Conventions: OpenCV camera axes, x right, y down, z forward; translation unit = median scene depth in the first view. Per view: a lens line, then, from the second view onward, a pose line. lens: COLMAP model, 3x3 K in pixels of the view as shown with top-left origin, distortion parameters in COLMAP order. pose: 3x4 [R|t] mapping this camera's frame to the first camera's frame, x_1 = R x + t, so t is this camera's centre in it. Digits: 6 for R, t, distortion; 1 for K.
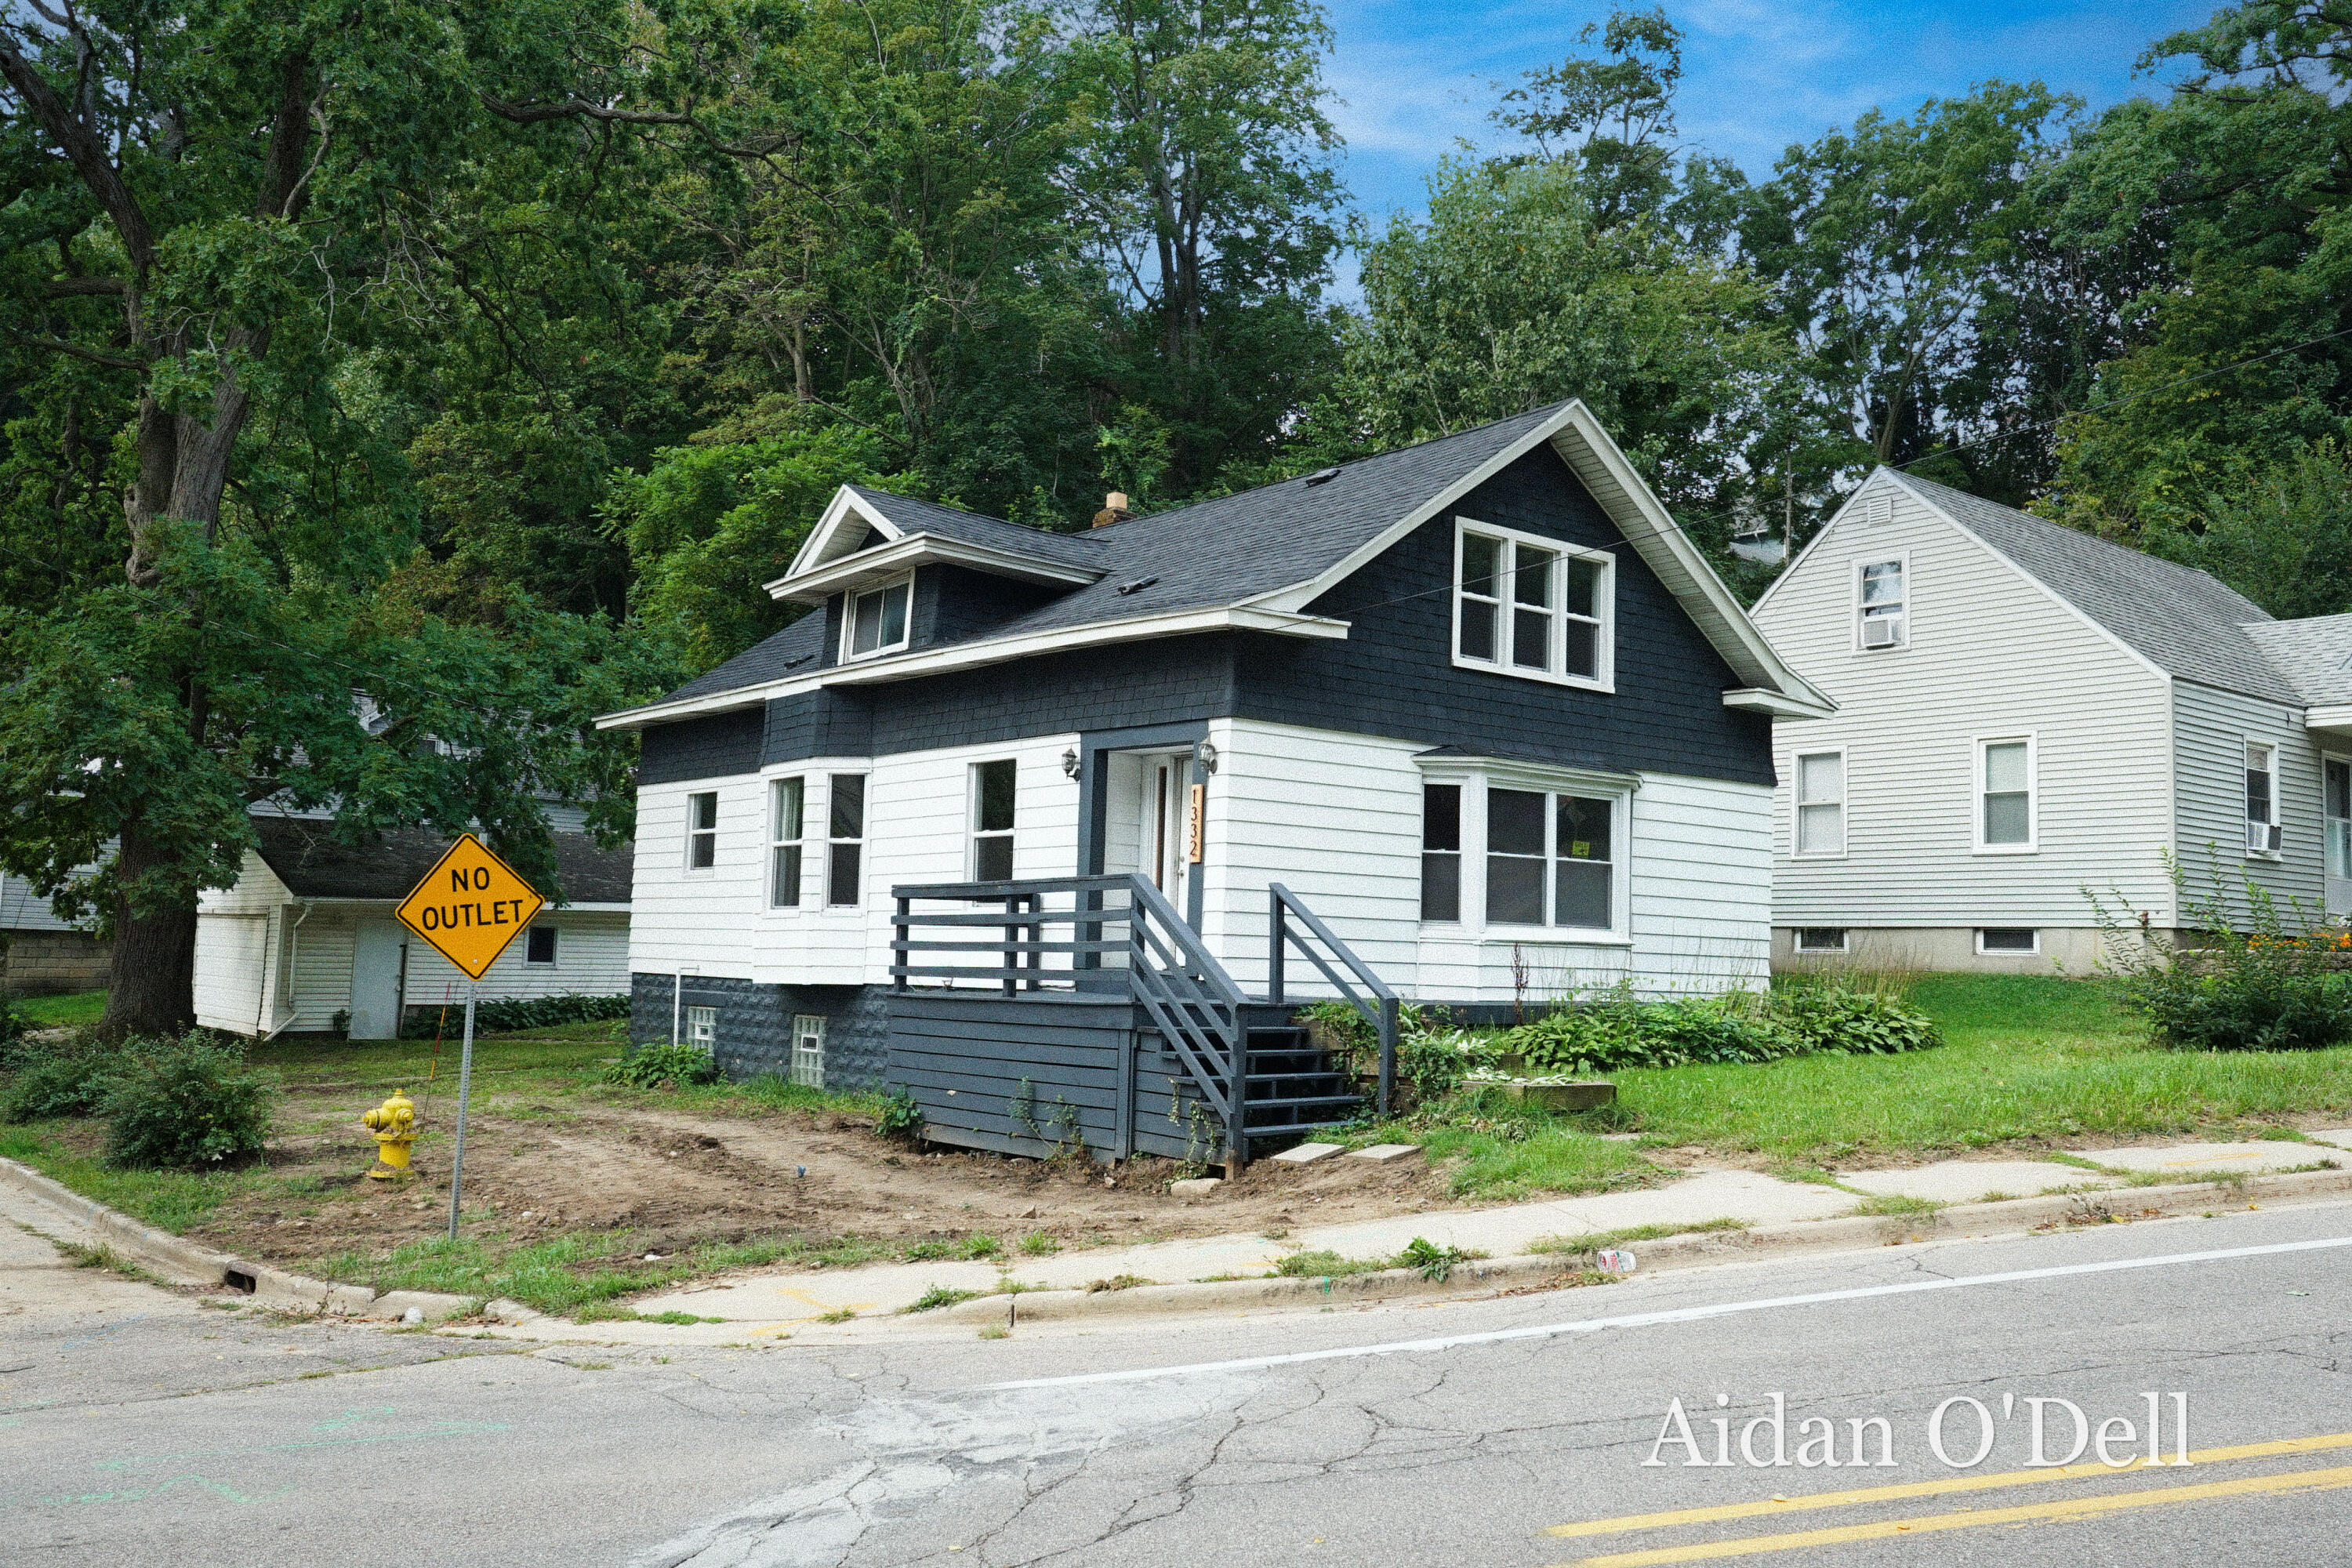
lens RADIAL K [[2052.8, 0, 1174.9], [0, 2052.8, 783.0], [0, 0, 1]] dist [-0.005300, -0.000850]
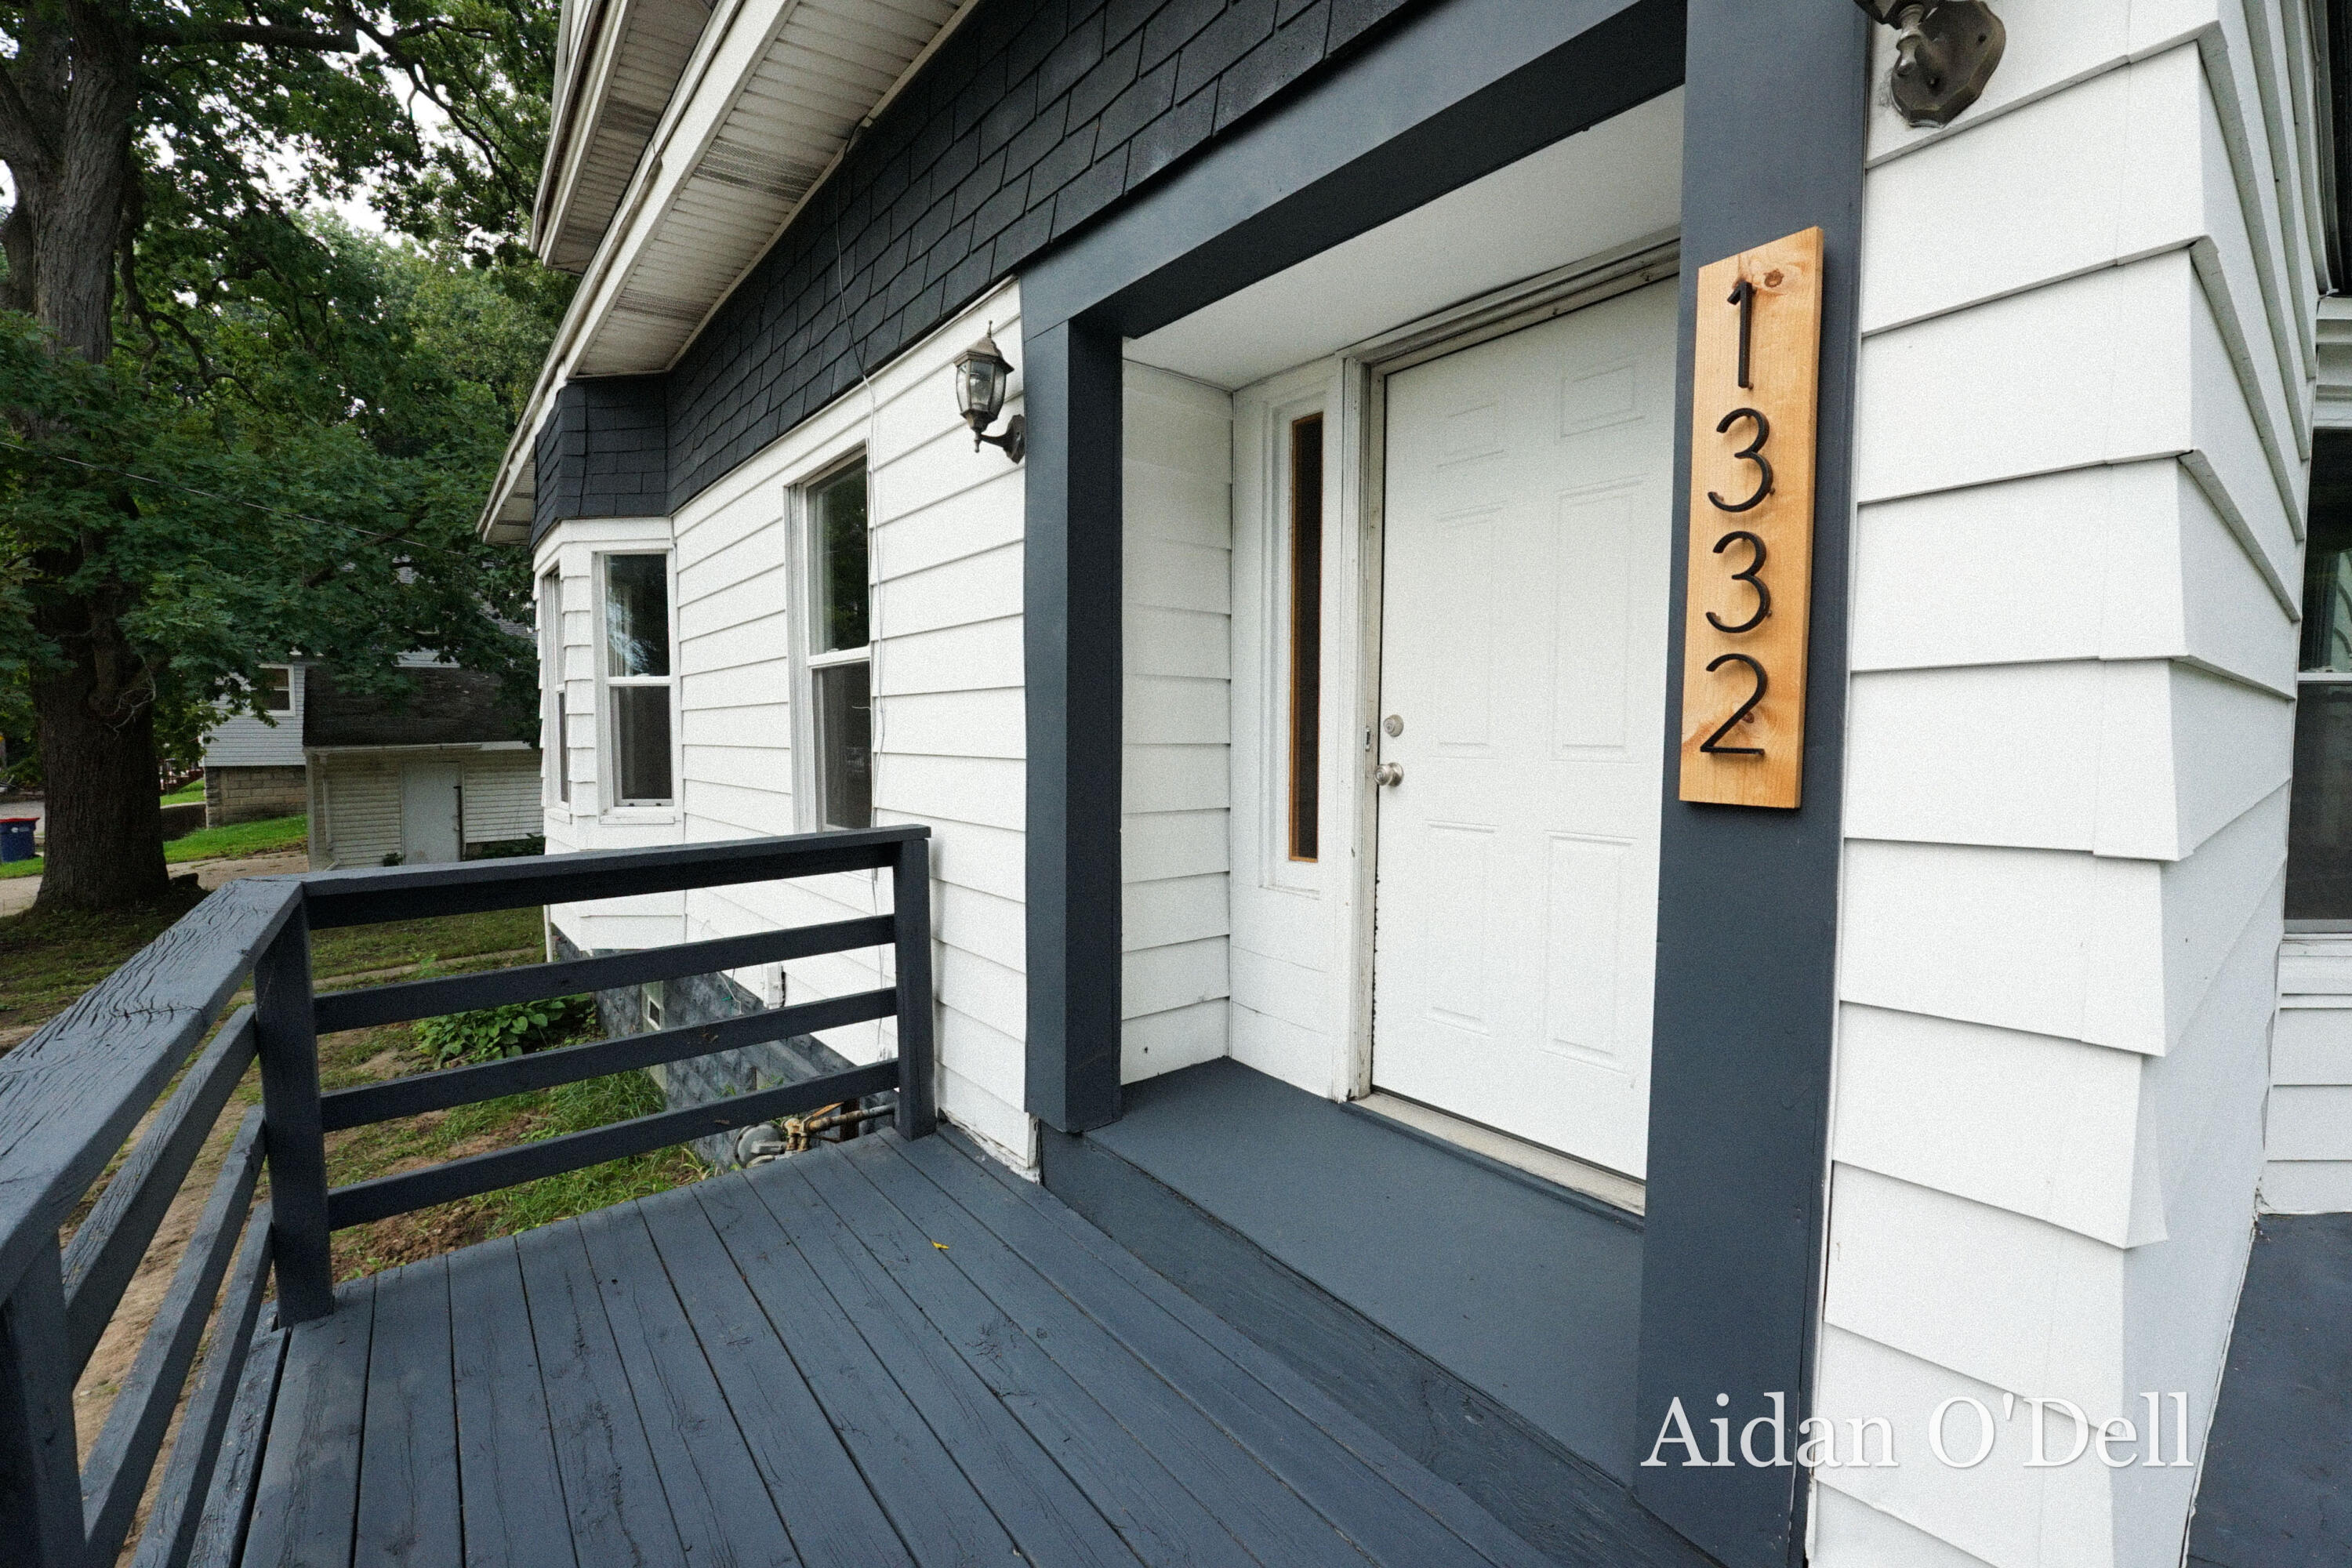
lens RADIAL K [[958.3, 0, 1170.3], [0, 958.3, 782.2], [0, 0, 1]] dist [-0.003574, -0.000223]
pose [[0.999694, -0.024550, 0.003141, -0.027468], [0.023825, 0.988920, 0.146523, 0.023893], [-0.006703, -0.146403, 0.989202, 0.852621]]
